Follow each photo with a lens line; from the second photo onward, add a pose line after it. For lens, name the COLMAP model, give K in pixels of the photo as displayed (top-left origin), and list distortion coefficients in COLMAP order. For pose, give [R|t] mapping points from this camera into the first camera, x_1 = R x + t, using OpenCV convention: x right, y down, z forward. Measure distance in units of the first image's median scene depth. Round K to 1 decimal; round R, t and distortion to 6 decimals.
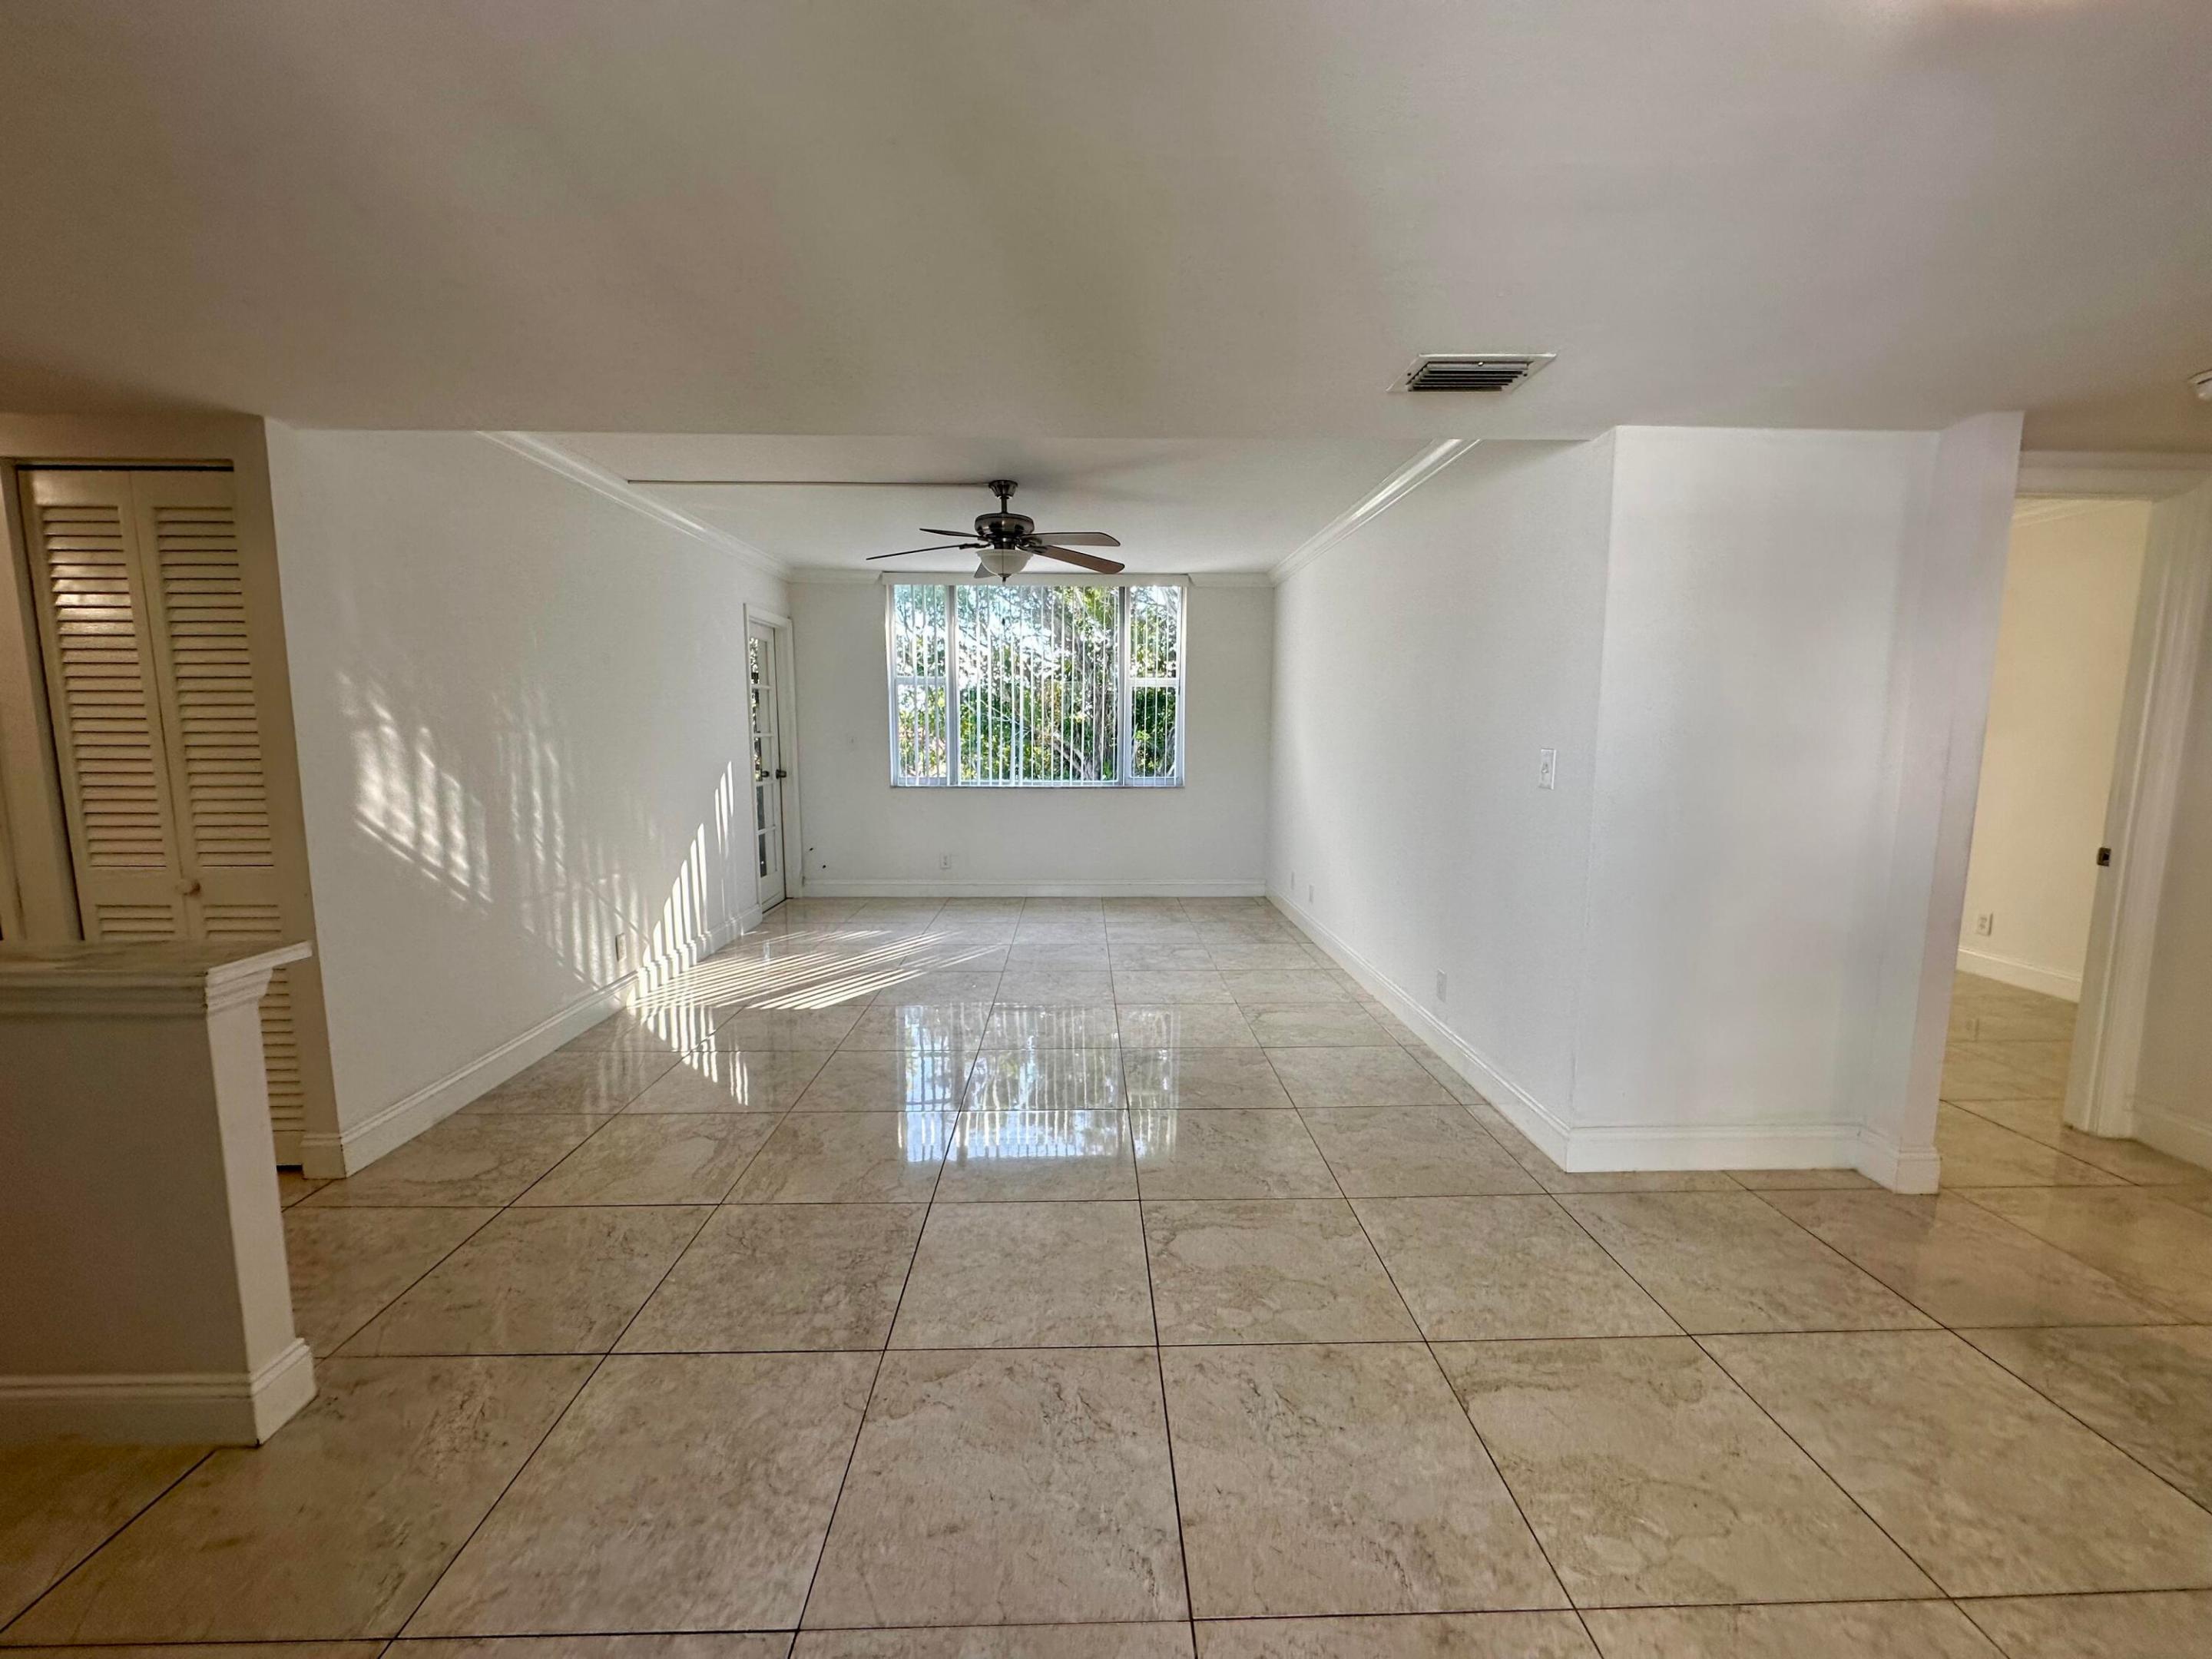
lens RADIAL K [[883.2, 0, 1103.4], [0, 883.2, 831.7], [0, 0, 1]] dist [-0.002352, 0.000609]
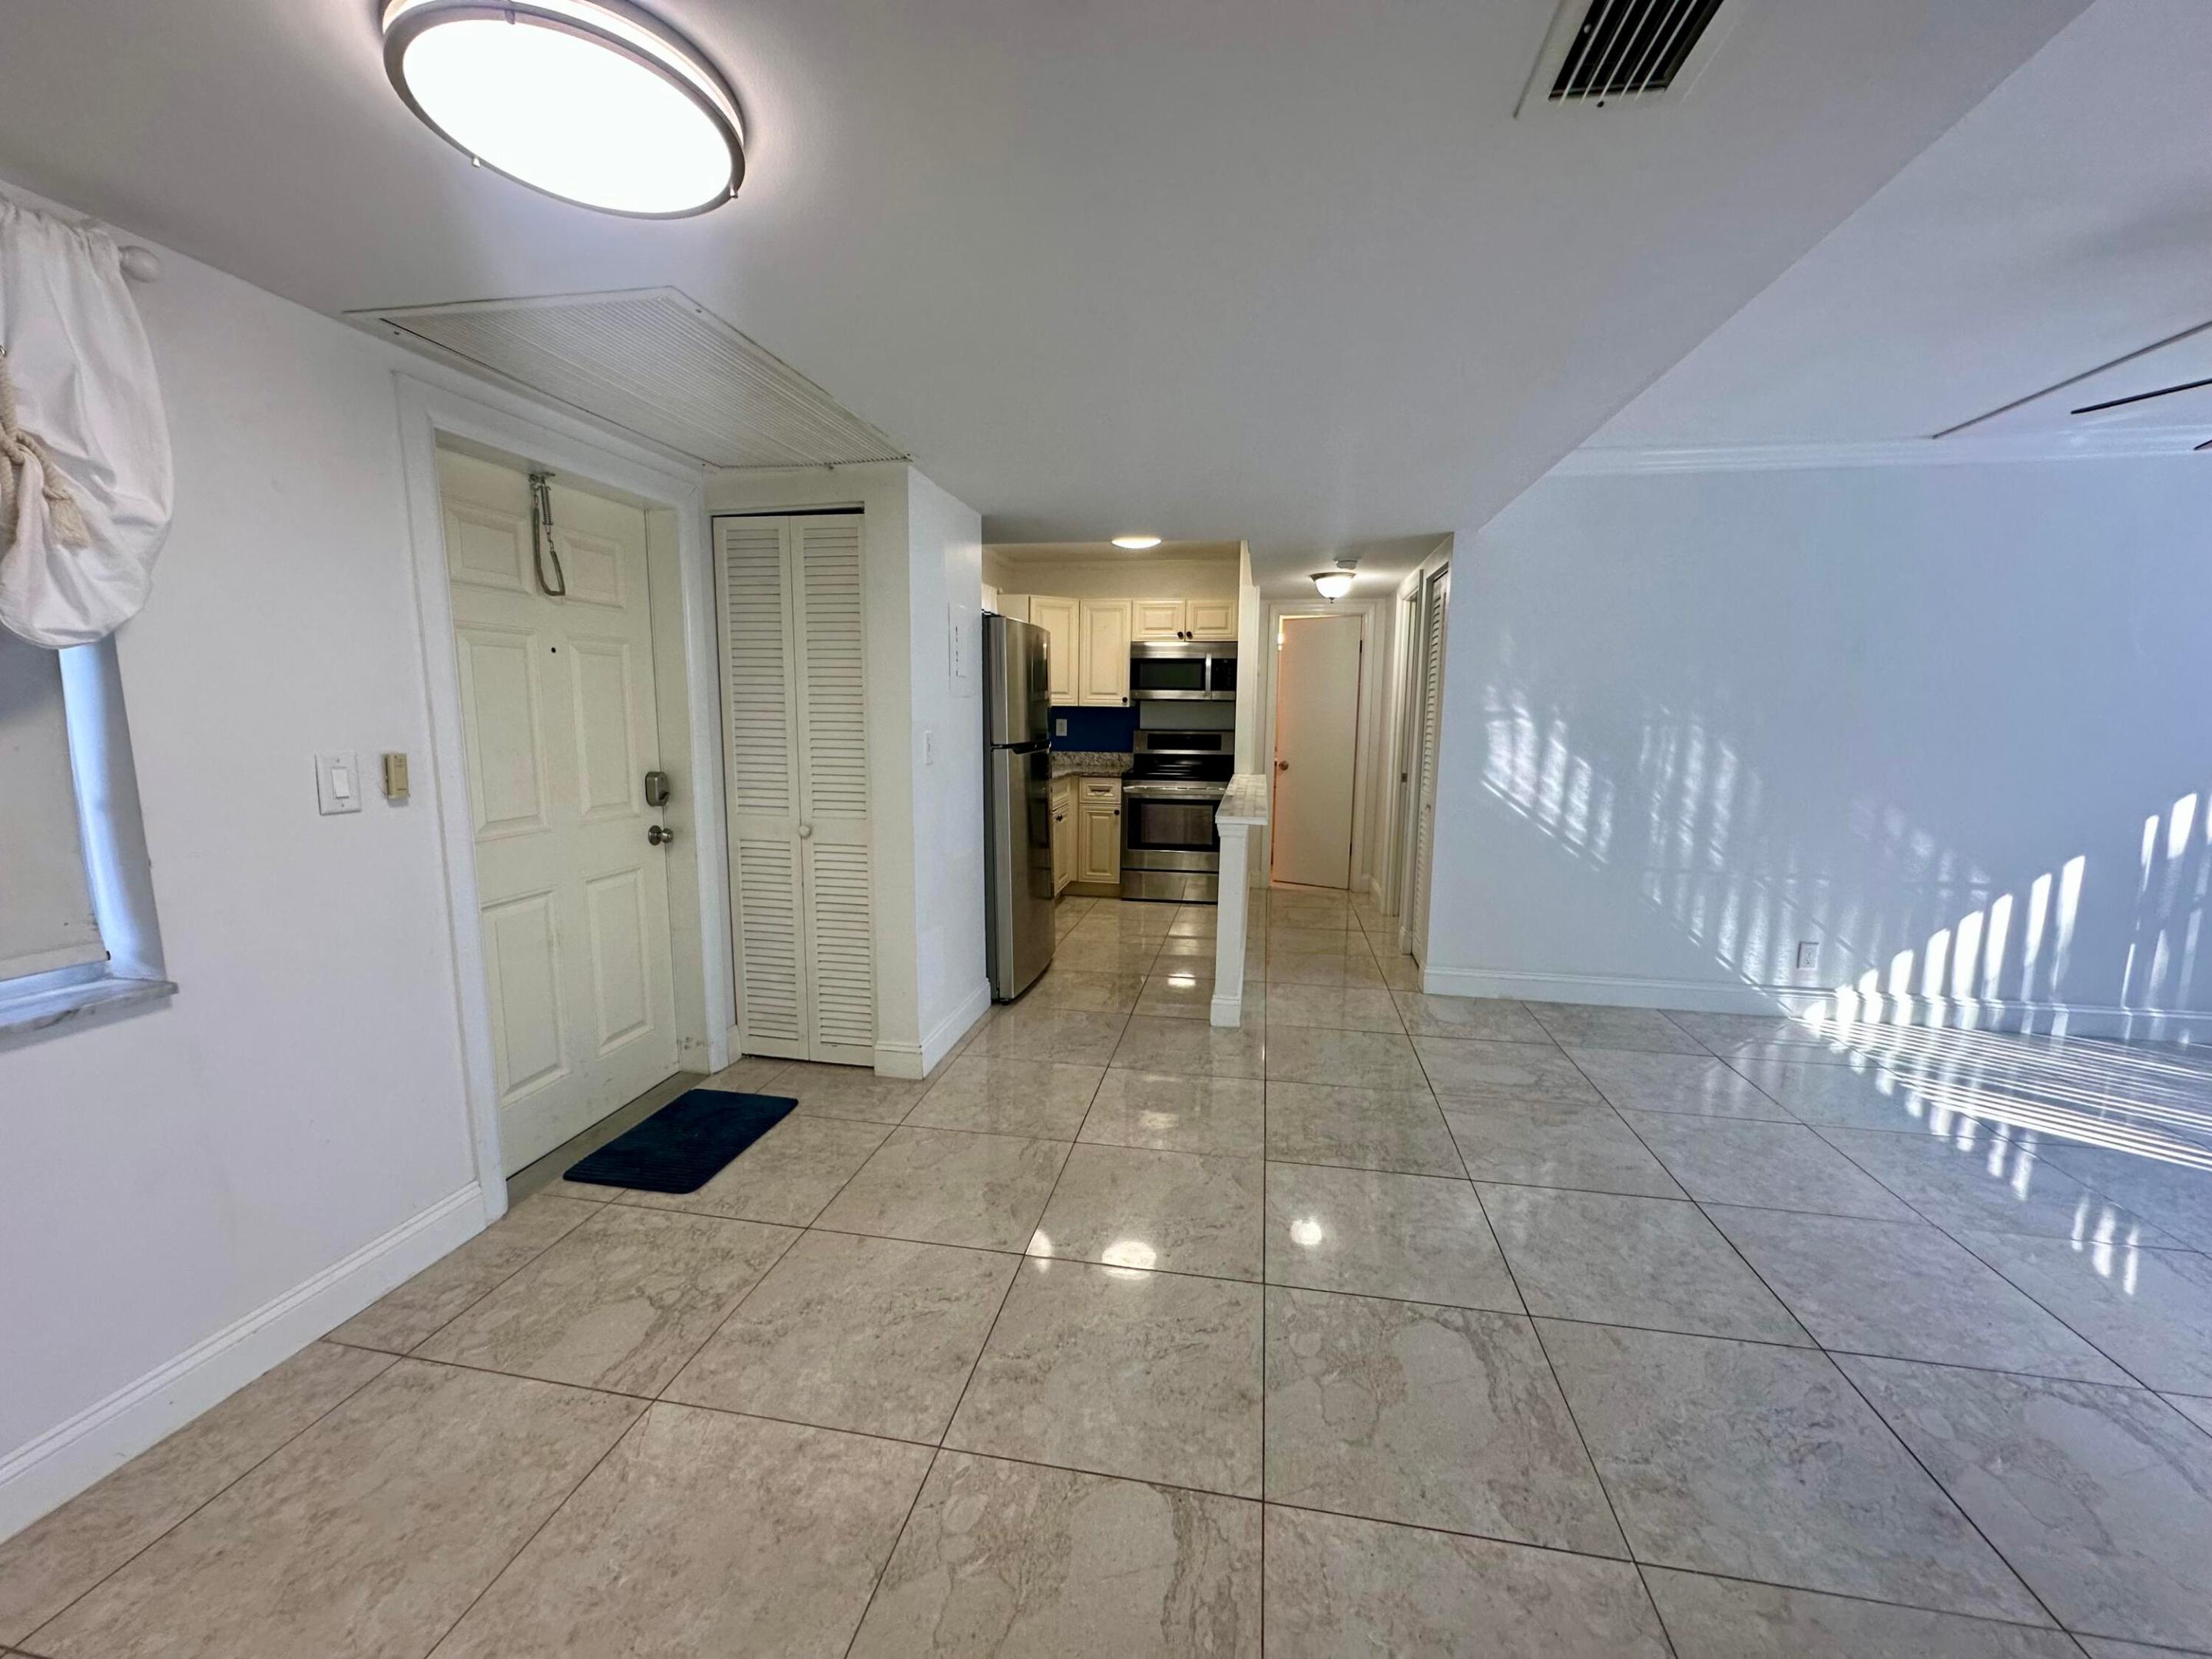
lens RADIAL K [[874.6, 0, 1115.2], [0, 874.6, 835.3], [0, 0, 1]] dist [-0.001694, -0.000088]
pose [[-0.200476, 0.133248, -0.970595, 0.780047], [-0.124383, 0.979229, 0.160124, -0.084947], [0.971771, 0.152826, -0.179738, 0.668088]]
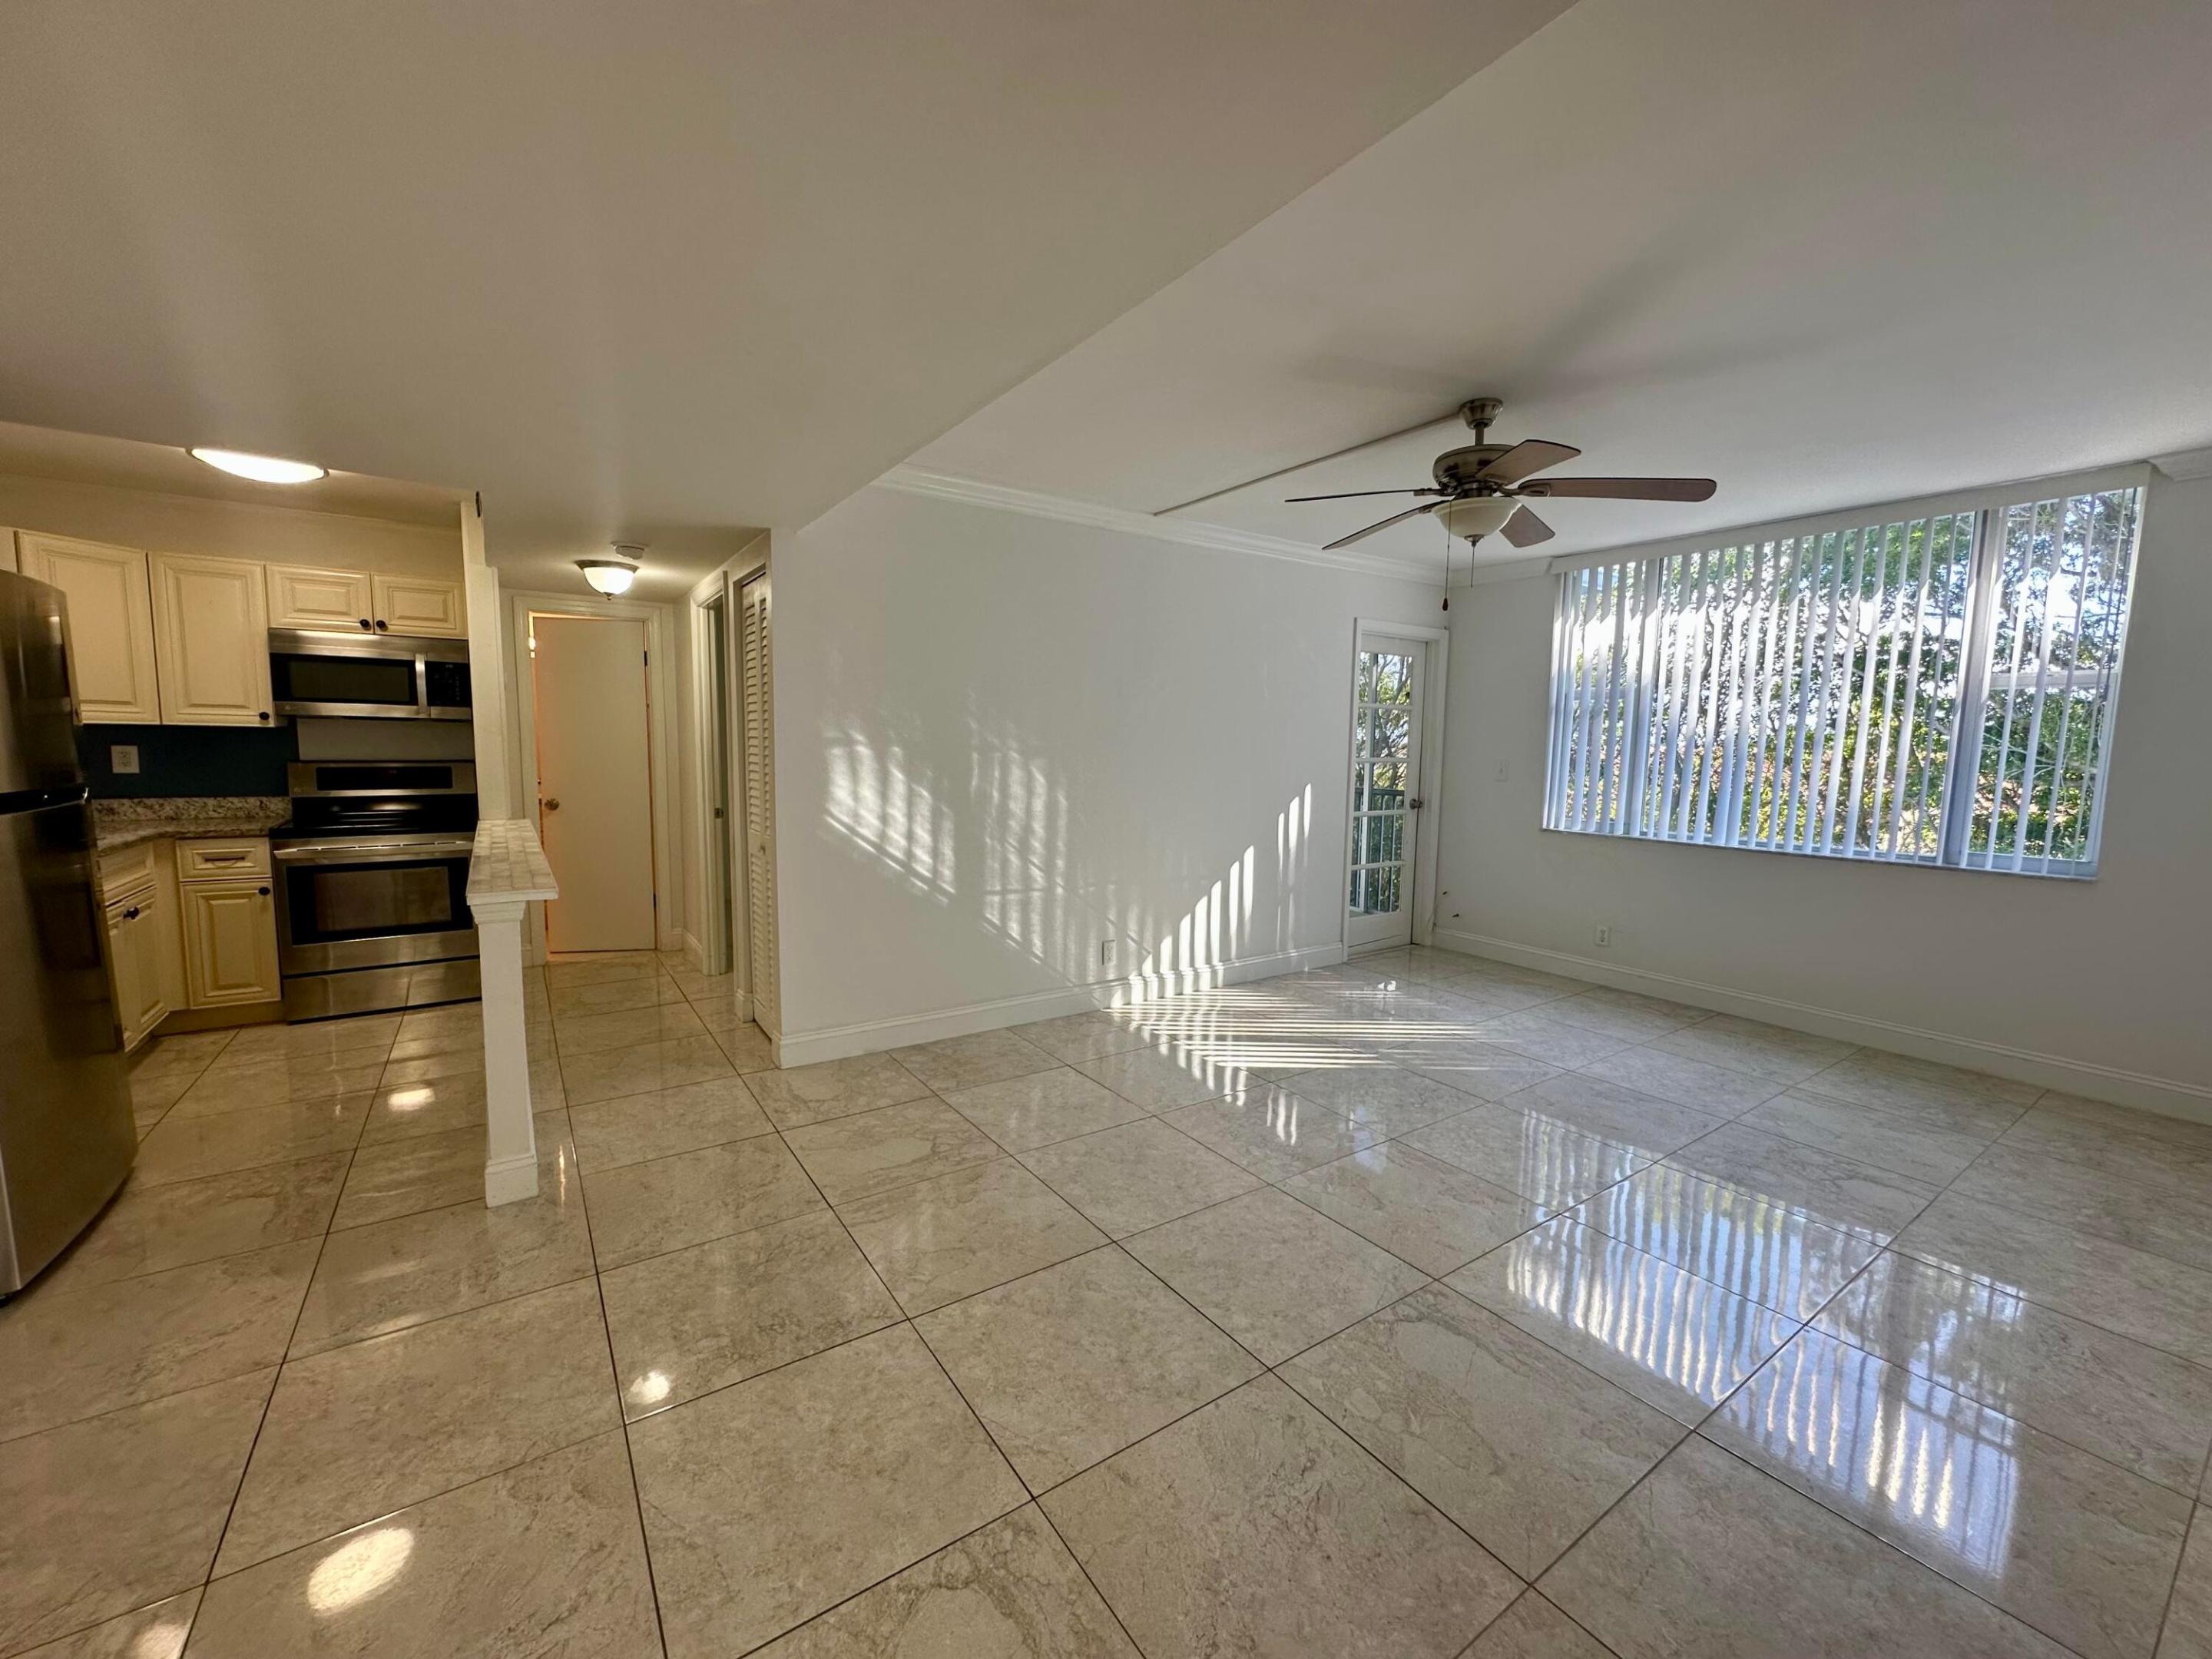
lens RADIAL K [[873.1, 0, 1092.4], [0, 873.1, 835.8], [0, 0, 1]] dist [-0.002287, 0.000430]
pose [[0.532973, 0.093456, -0.840955, 0.515123], [-0.110736, 0.993037, 0.040175, -0.082148], [0.838854, 0.071712, 0.539612, 0.622302]]
